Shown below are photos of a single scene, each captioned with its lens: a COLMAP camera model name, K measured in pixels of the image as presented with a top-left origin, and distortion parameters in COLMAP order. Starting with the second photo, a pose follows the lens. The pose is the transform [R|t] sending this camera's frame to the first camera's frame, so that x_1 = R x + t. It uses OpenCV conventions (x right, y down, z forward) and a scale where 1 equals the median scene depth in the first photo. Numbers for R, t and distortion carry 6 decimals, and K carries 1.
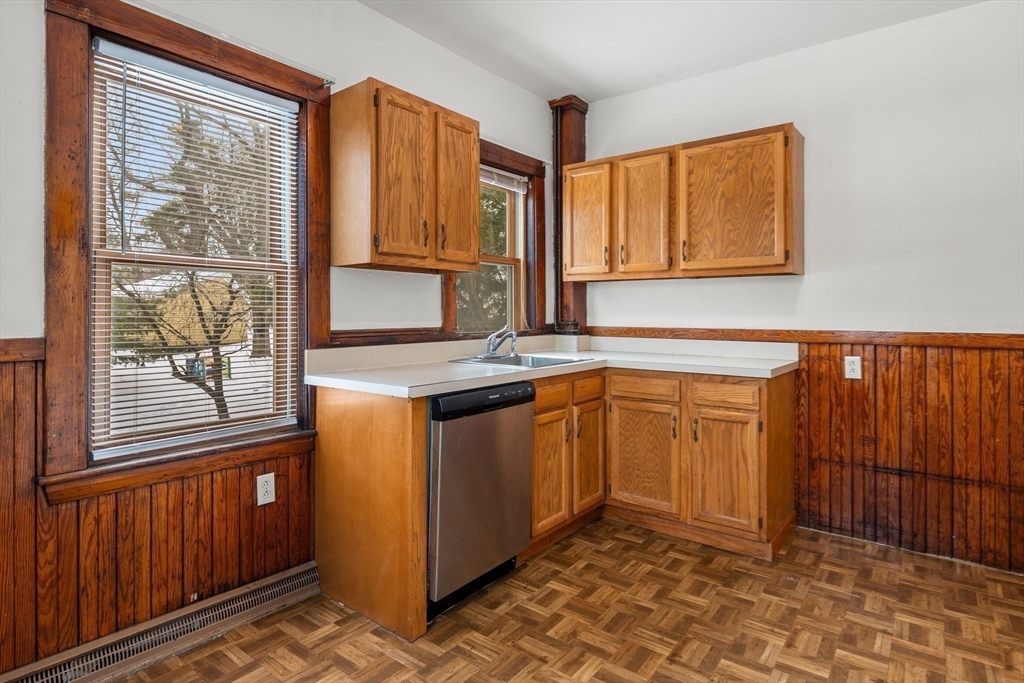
lens RADIAL K [[552.6, 0, 502.8], [0, 552.6, 312.8], [0, 0, 1]] dist [-0.003268, -0.001407]
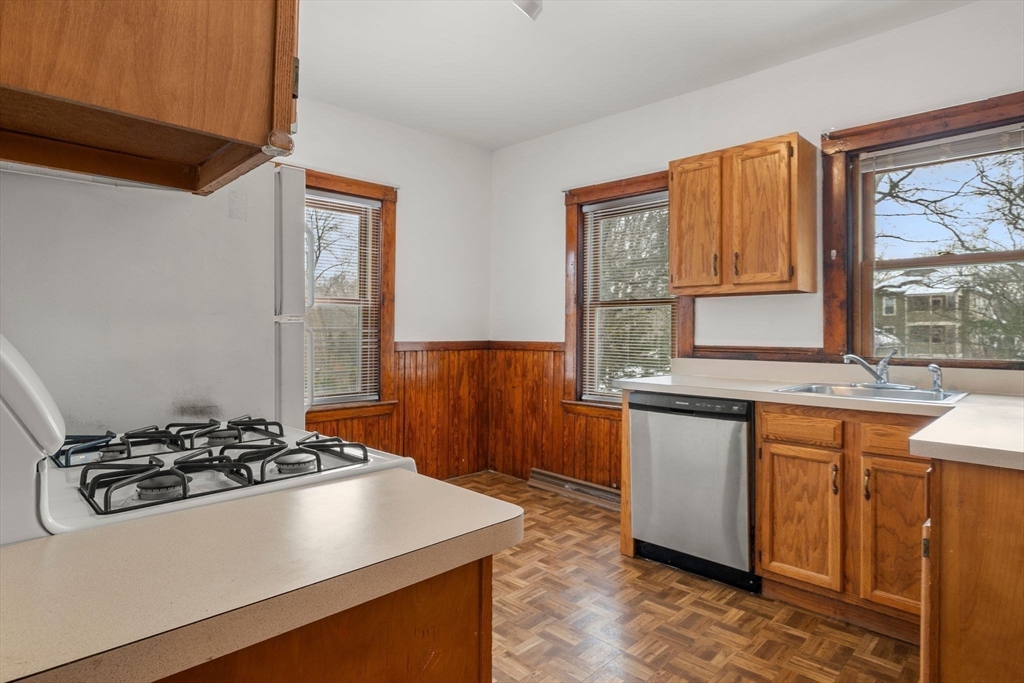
lens RADIAL K [[556.3, 0, 510.0], [0, 556.3, 329.8], [0, 0, 1]] dist [-0.001129, -0.000088]
pose [[-0.113583, -0.006903, -0.993505, 1.139303], [-0.006024, 0.999962, -0.006259, 0.005526], [0.993510, 0.005274, -0.113620, 0.731346]]
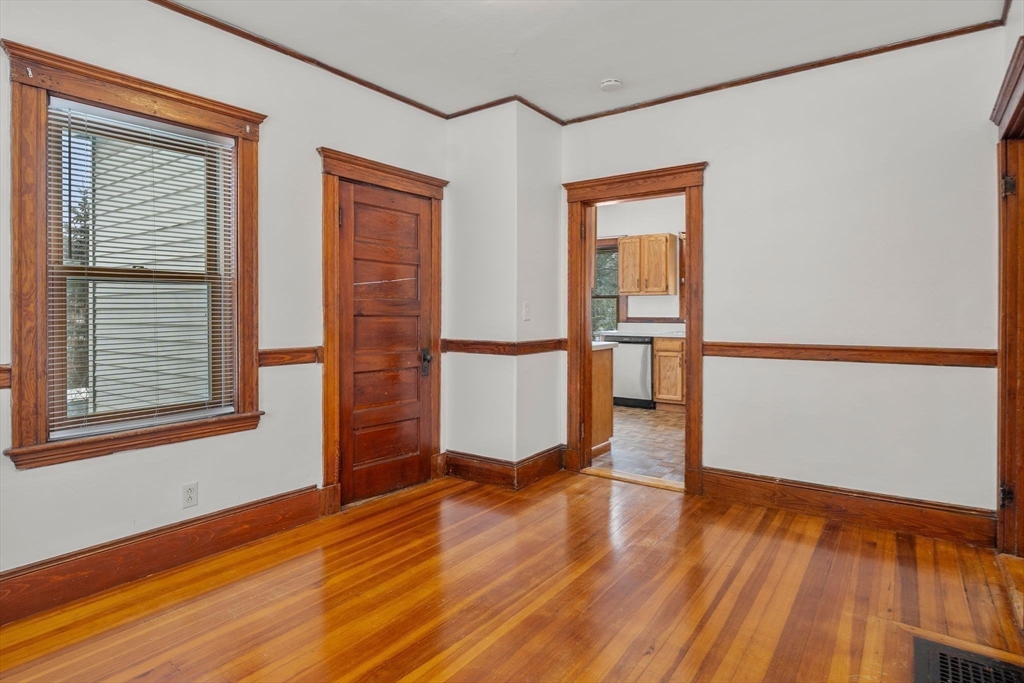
lens RADIAL K [[552.6, 0, 502.8], [0, 552.6, 312.8], [0, 0, 1]] dist [-0.003268, -0.001407]
pose [[0.036686, 0.000495, -0.999327, 2.833716], [-0.002260, 0.999997, 0.000413, 0.008779], [0.999324, 0.002243, 0.036687, 0.199814]]
